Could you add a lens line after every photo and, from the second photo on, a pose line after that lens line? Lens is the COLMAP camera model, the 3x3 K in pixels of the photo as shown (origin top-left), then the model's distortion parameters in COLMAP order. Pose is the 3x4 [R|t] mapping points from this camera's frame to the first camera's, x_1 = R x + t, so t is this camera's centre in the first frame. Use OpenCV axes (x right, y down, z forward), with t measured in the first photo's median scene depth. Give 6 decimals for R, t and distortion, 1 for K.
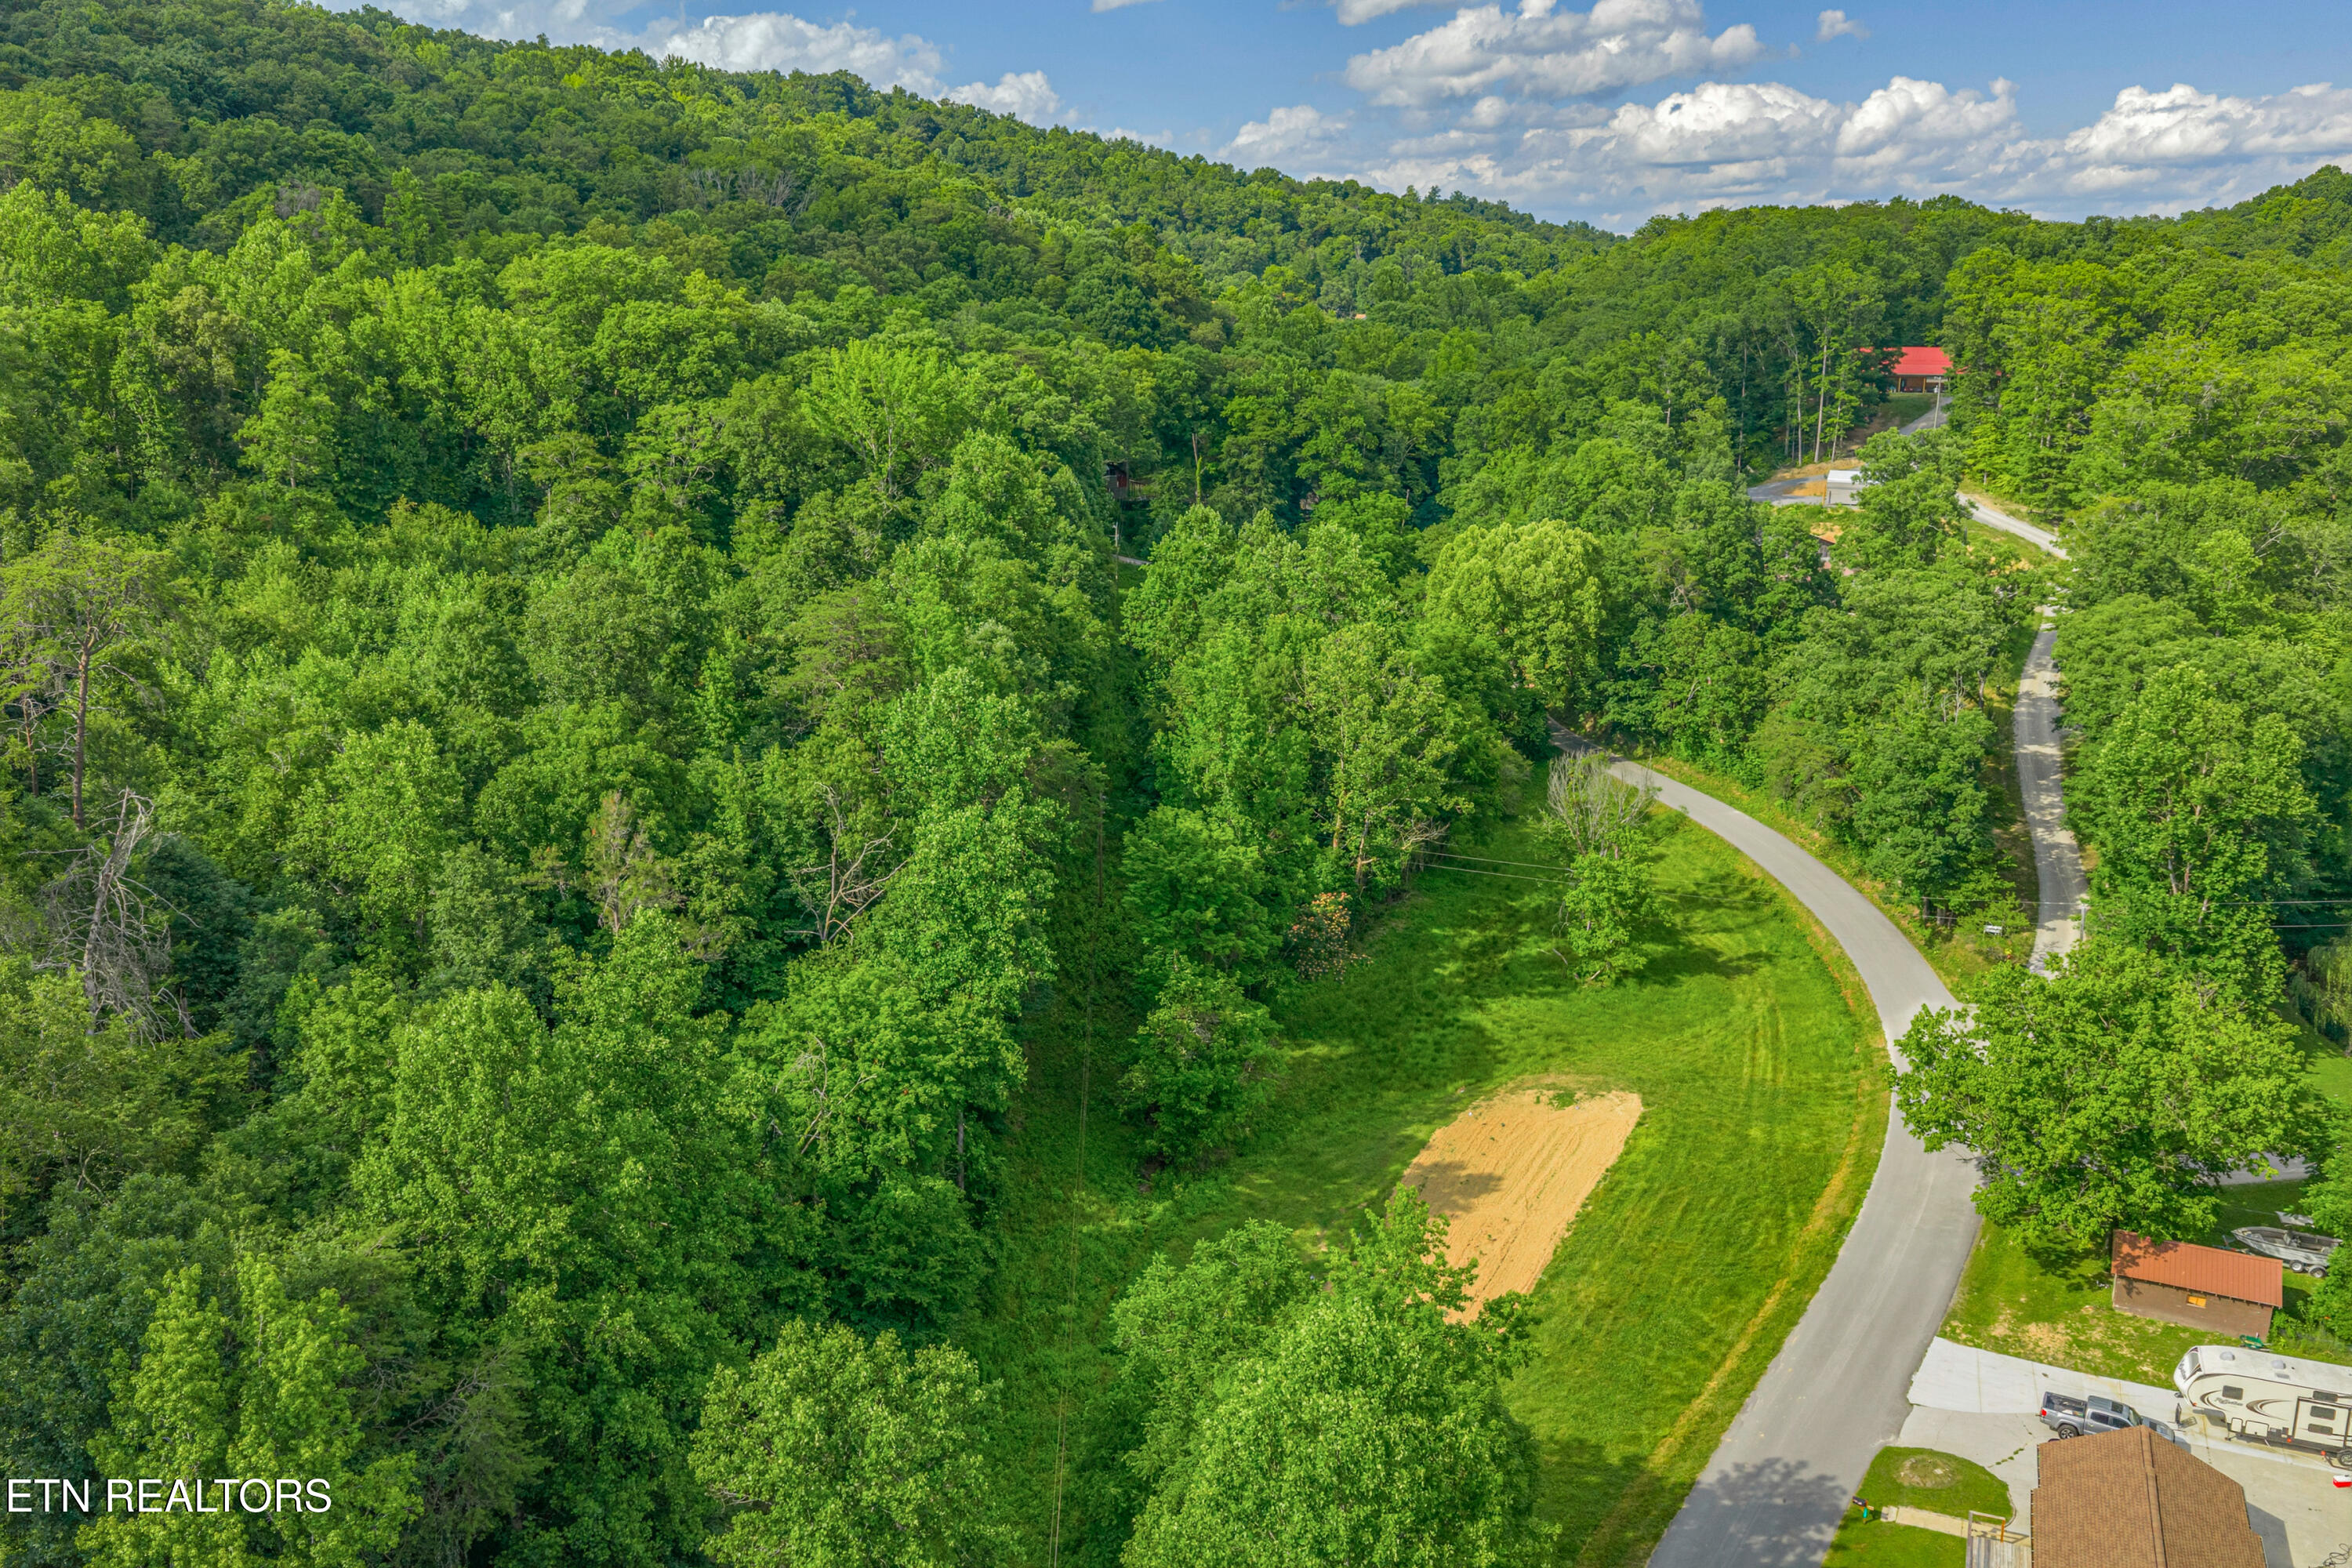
lens RADIAL K [[1954.1, 0, 1177.3], [0, 1954.1, 785.5], [0, 0, 1]] dist [0.015477, -0.019612]
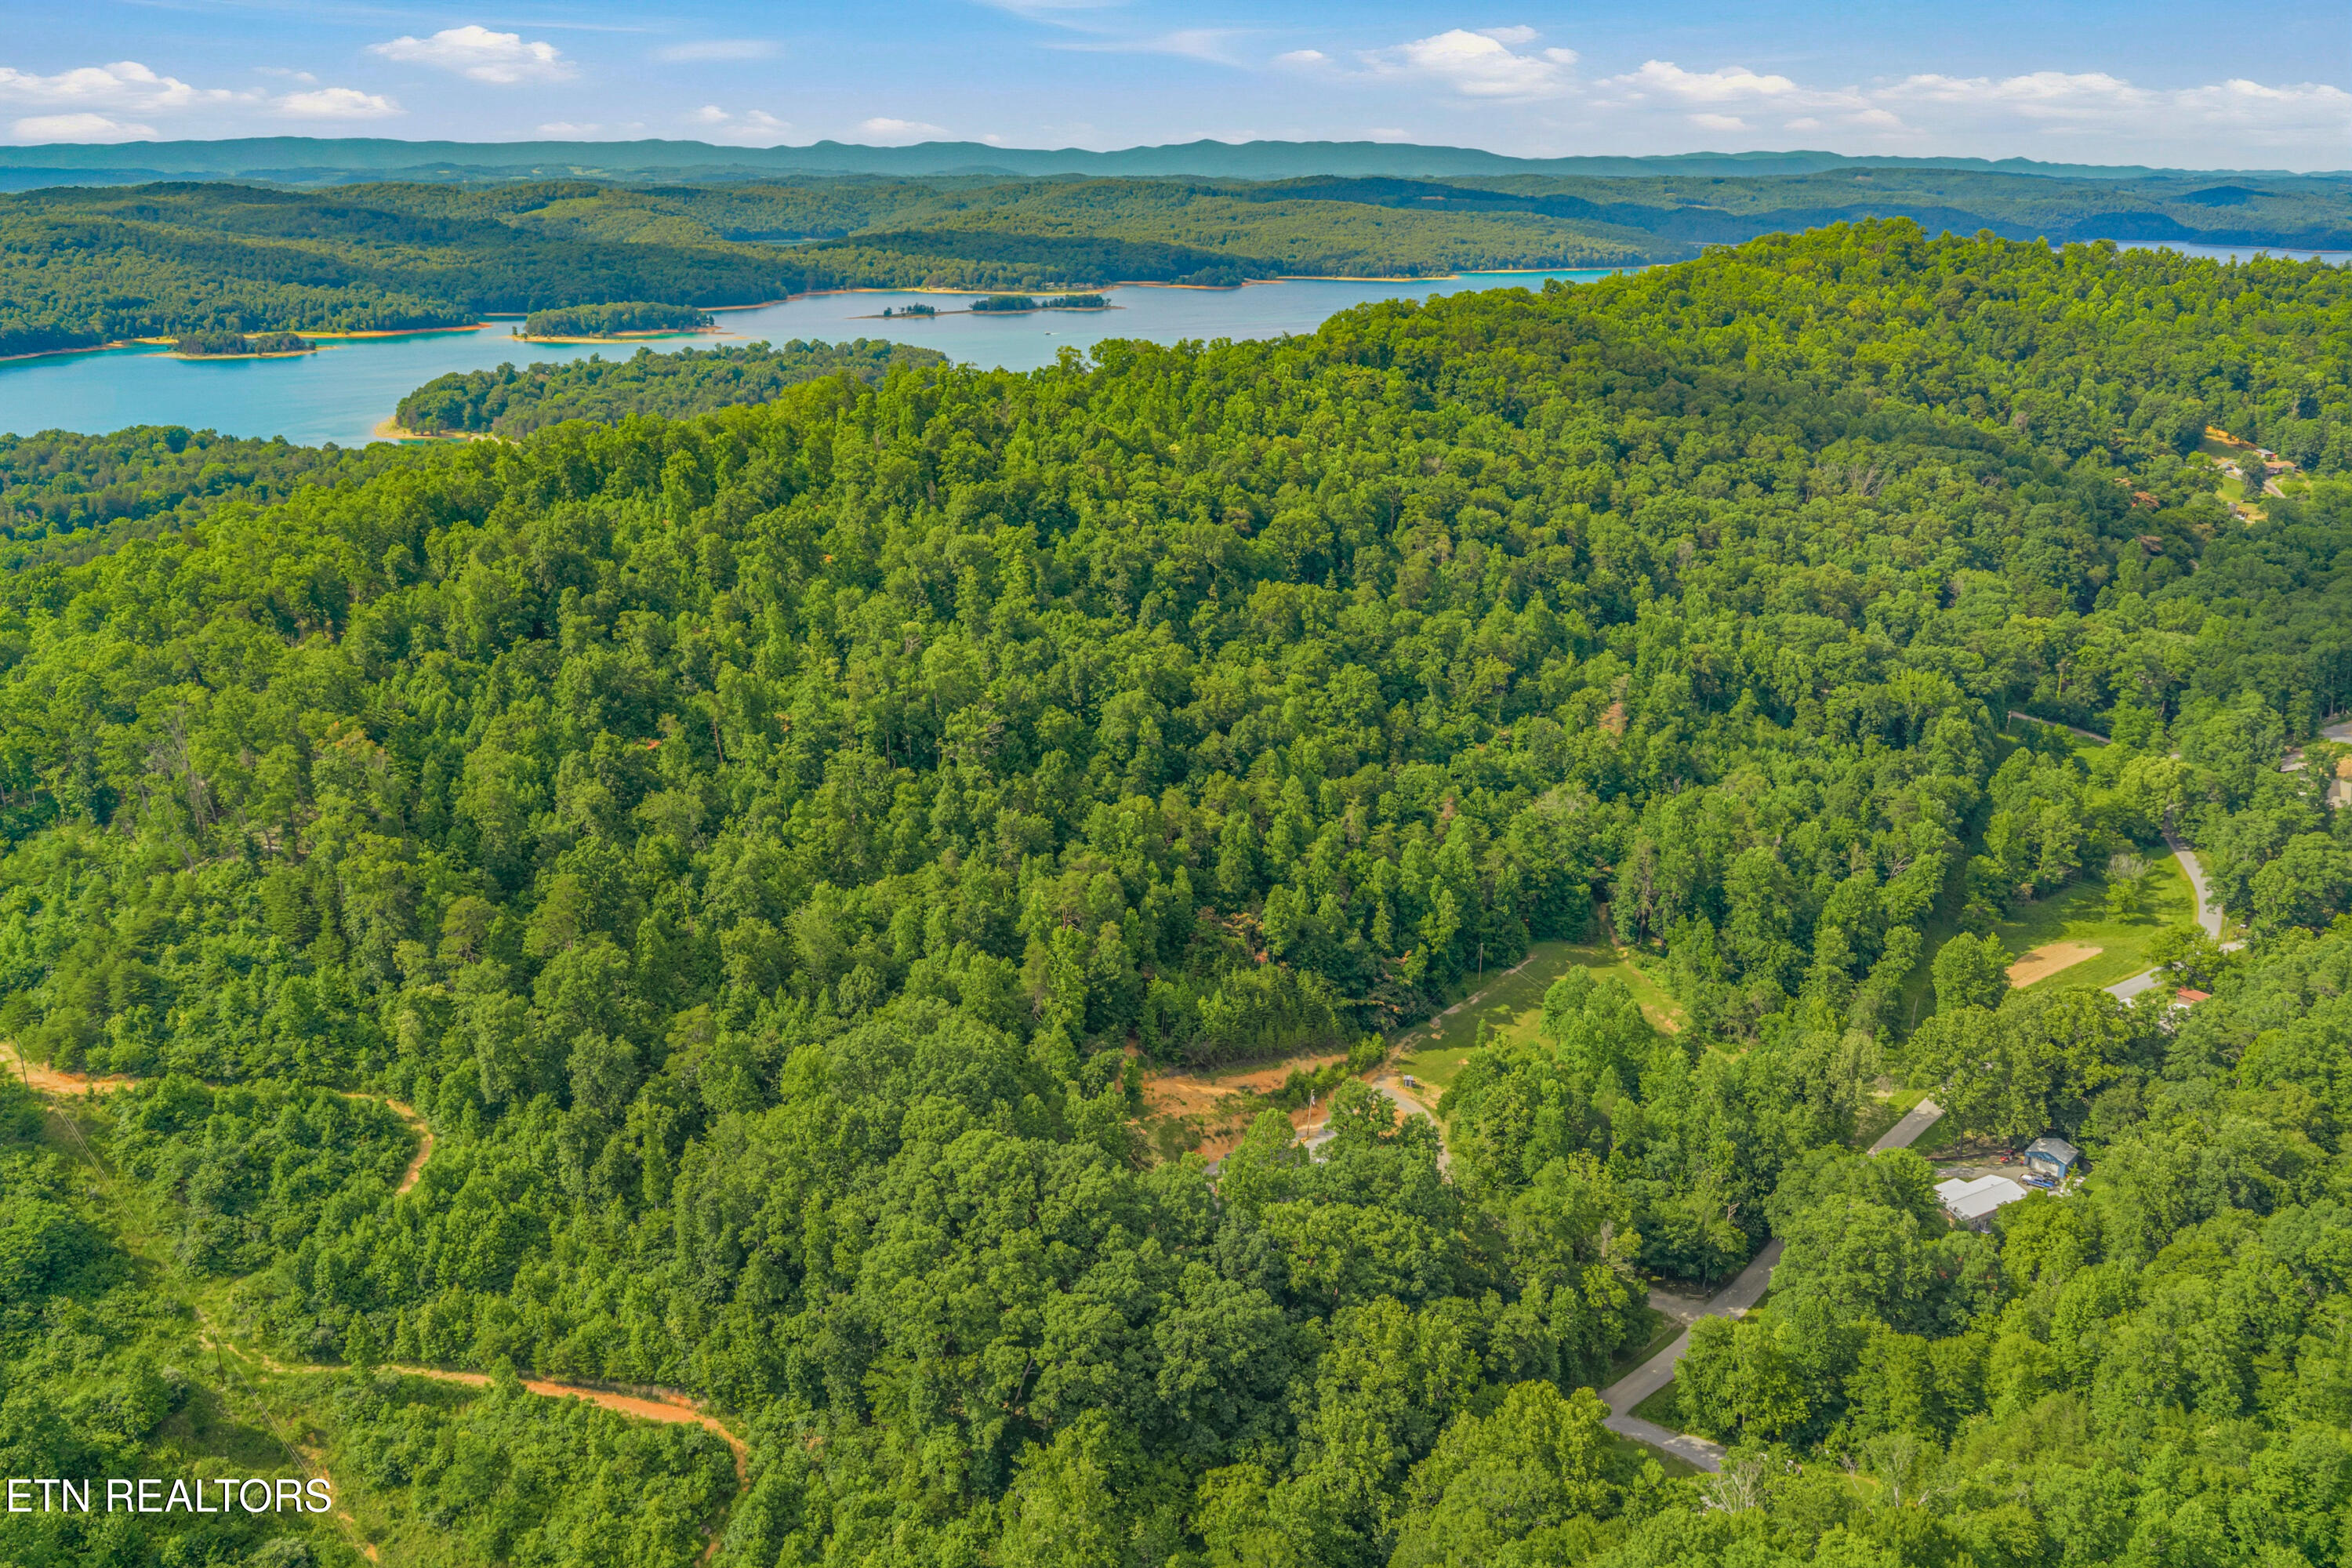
lens RADIAL K [[1954.1, 0, 1181.2], [0, 1954.1, 785.8], [0, 0, 1]] dist [0.015477, -0.019612]
pose [[0.885897, 0.144669, -0.440747, 0.244689], [-0.116645, 0.989070, 0.090194, -0.253666], [0.448978, -0.028492, 0.893088, -2.780855]]
